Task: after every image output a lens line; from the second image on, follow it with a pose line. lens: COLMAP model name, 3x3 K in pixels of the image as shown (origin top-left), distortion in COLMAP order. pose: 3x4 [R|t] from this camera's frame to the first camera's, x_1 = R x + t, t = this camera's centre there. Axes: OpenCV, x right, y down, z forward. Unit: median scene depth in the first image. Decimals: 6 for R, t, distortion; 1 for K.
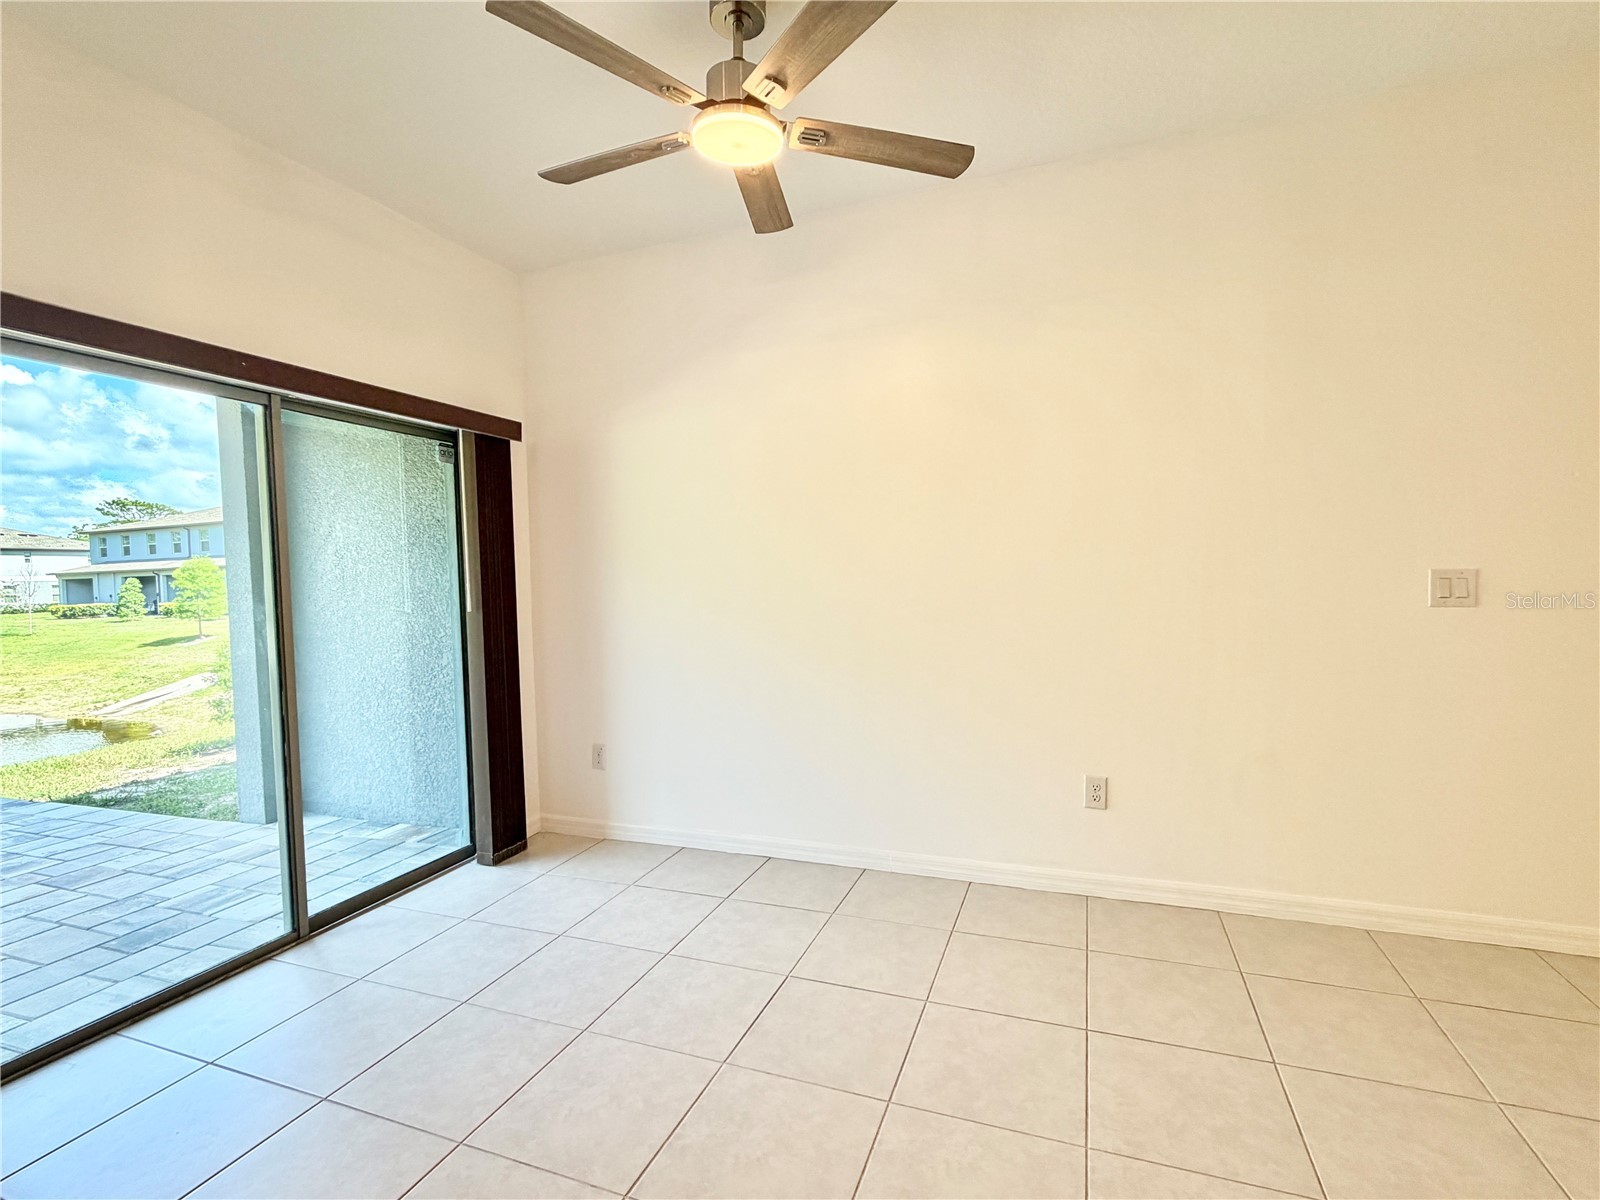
lens RADIAL K [[780.7, 0, 767.8], [0, 780.7, 616.5], [0, 0, 1]] dist [0.001153, -0.000143]
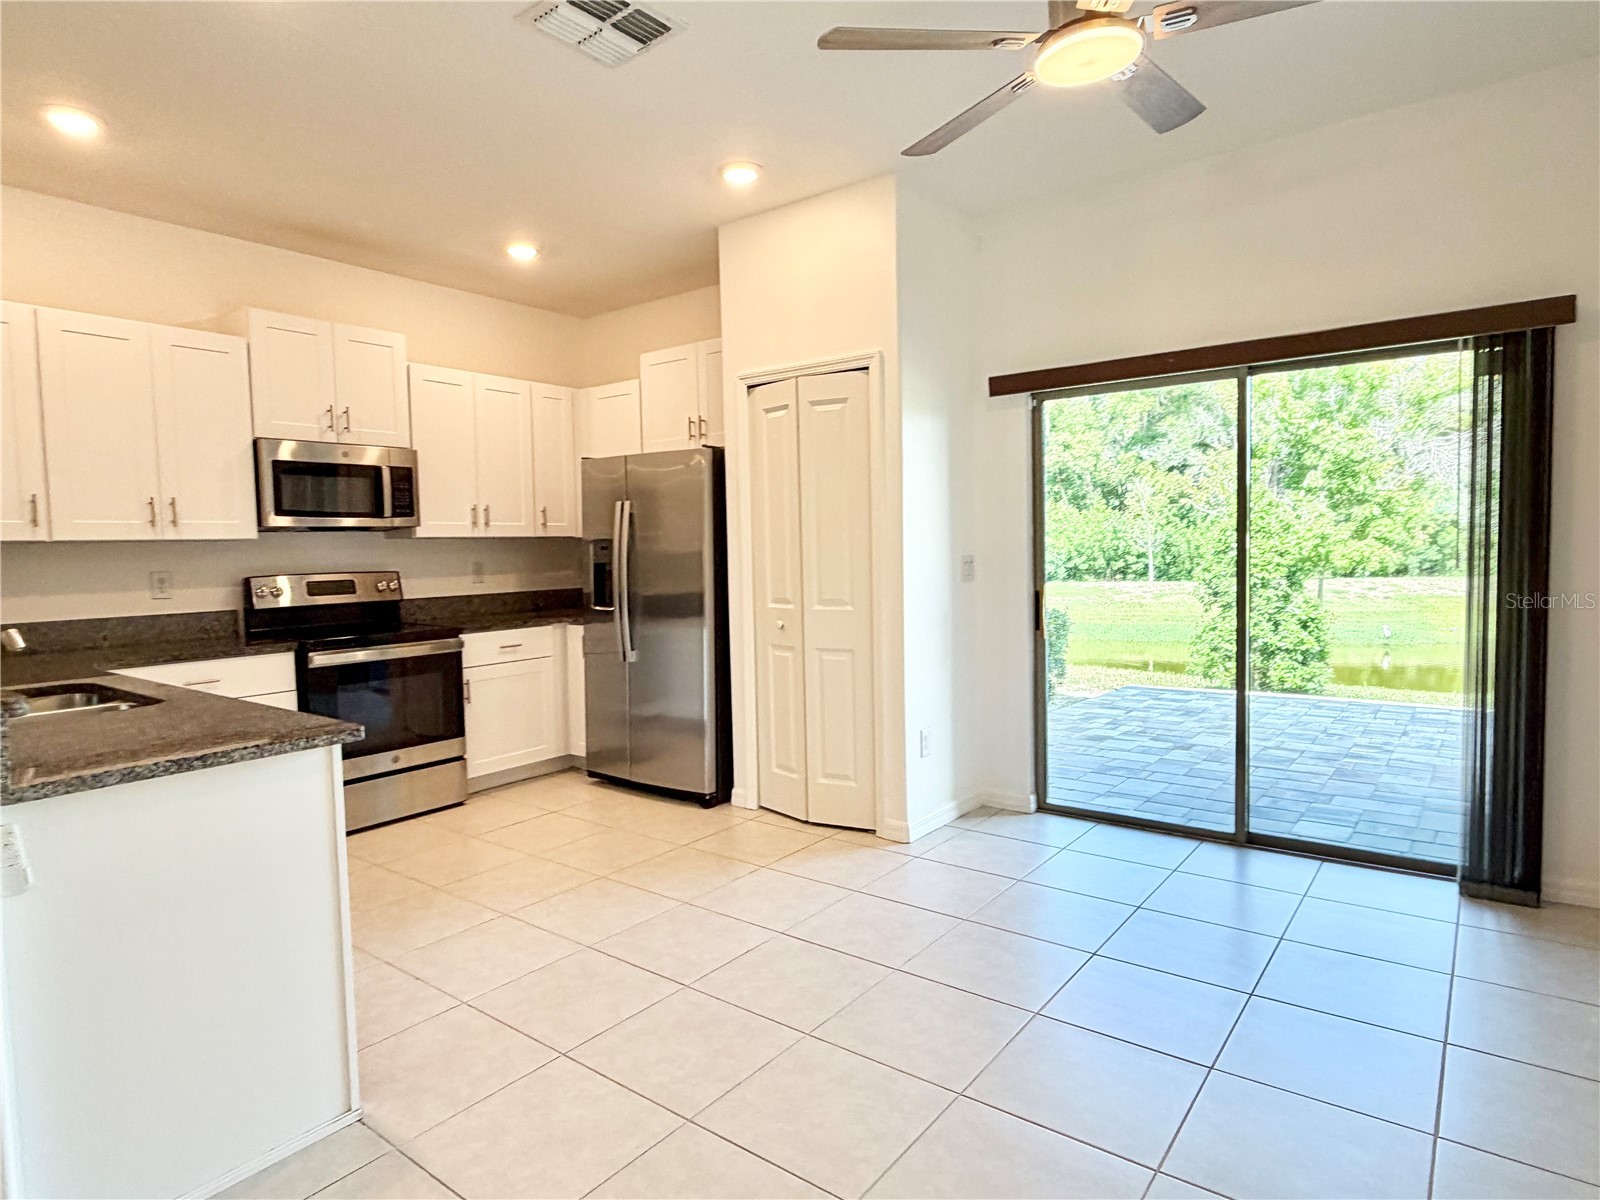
lens RADIAL K [[901.4, 0, 800.0], [0, 901.4, 600.0], [0, 0, 1]] dist [-0.001168, 0.001380]
pose [[-0.258487, 0.090591, -0.961758, 0.643699], [-0.002582, 0.995525, 0.094465, -0.055553], [0.966011, 0.026902, -0.257096, 0.558584]]
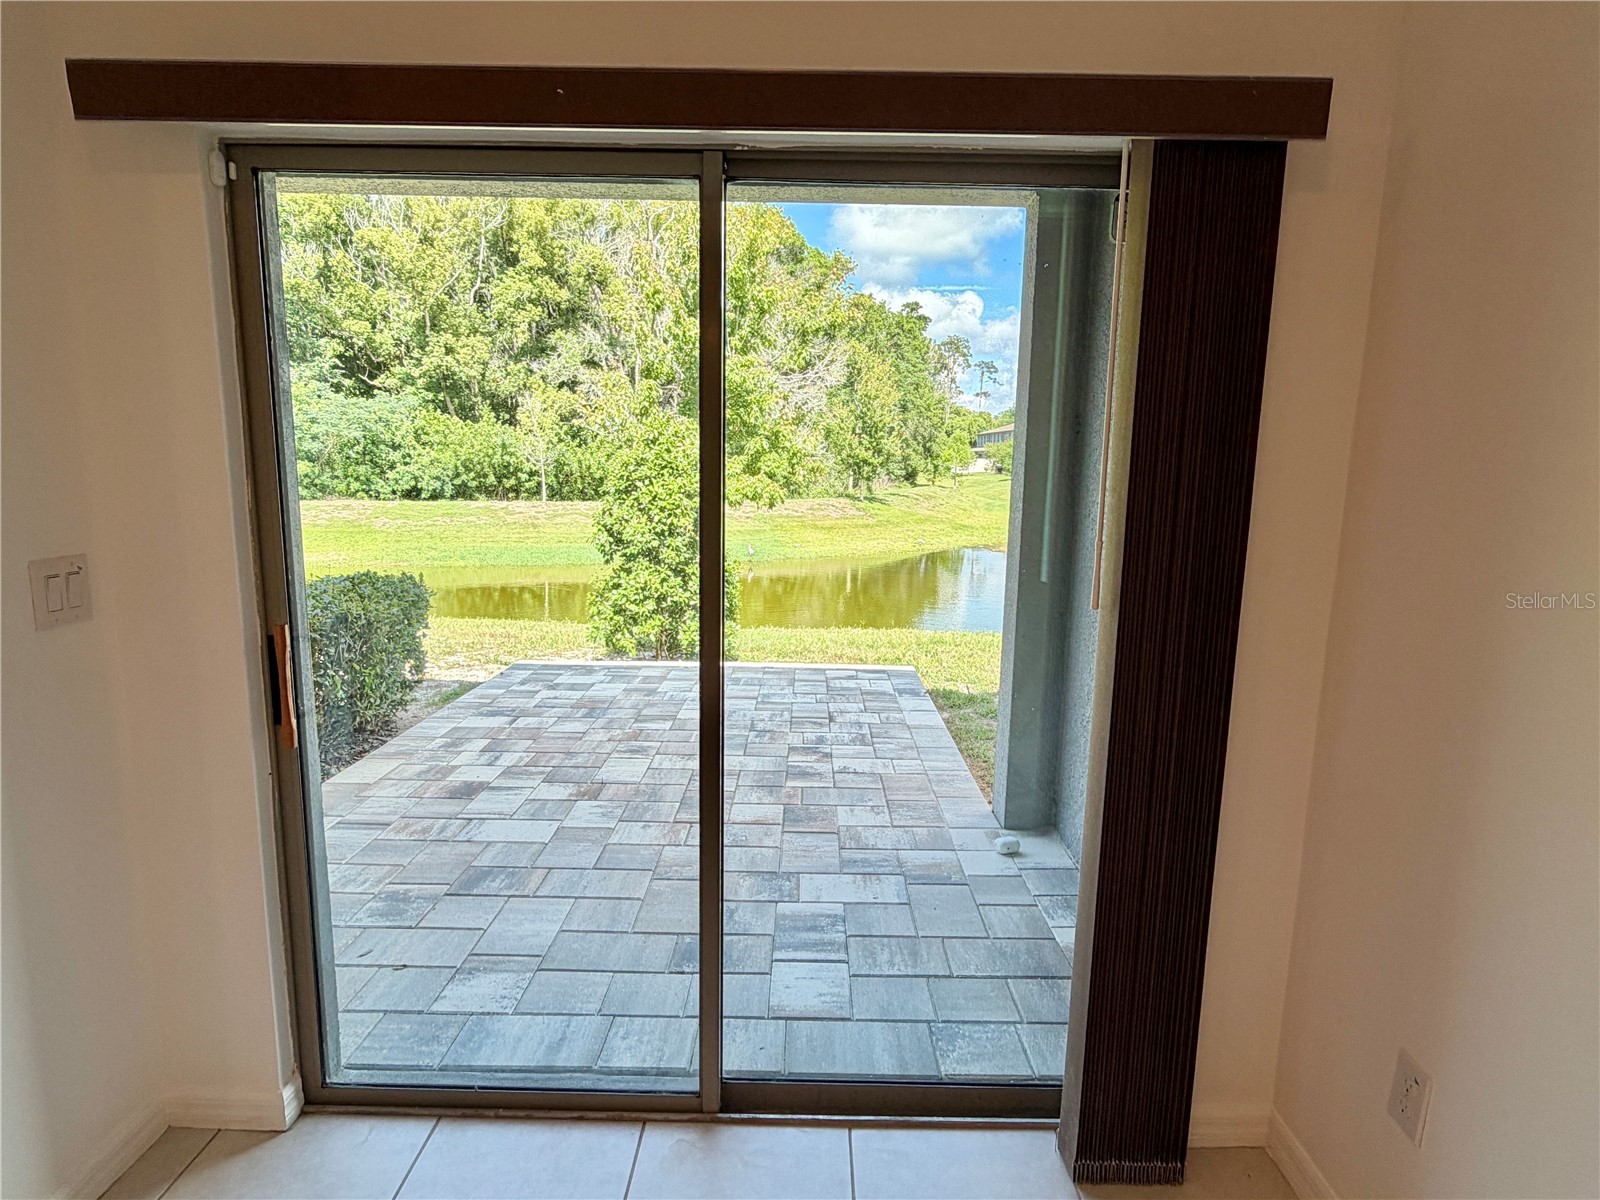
lens RADIAL K [[908.8, 0, 799.4], [0, 908.8, 604.5], [0, 0, 1]] dist [-0.008793, 0.000165]
pose [[0.369712, 0.181400, -0.911267, -0.001484], [-0.058166, 0.983352, 0.172150, -0.077436], [0.927324, -0.010641, 0.374108, 0.638628]]
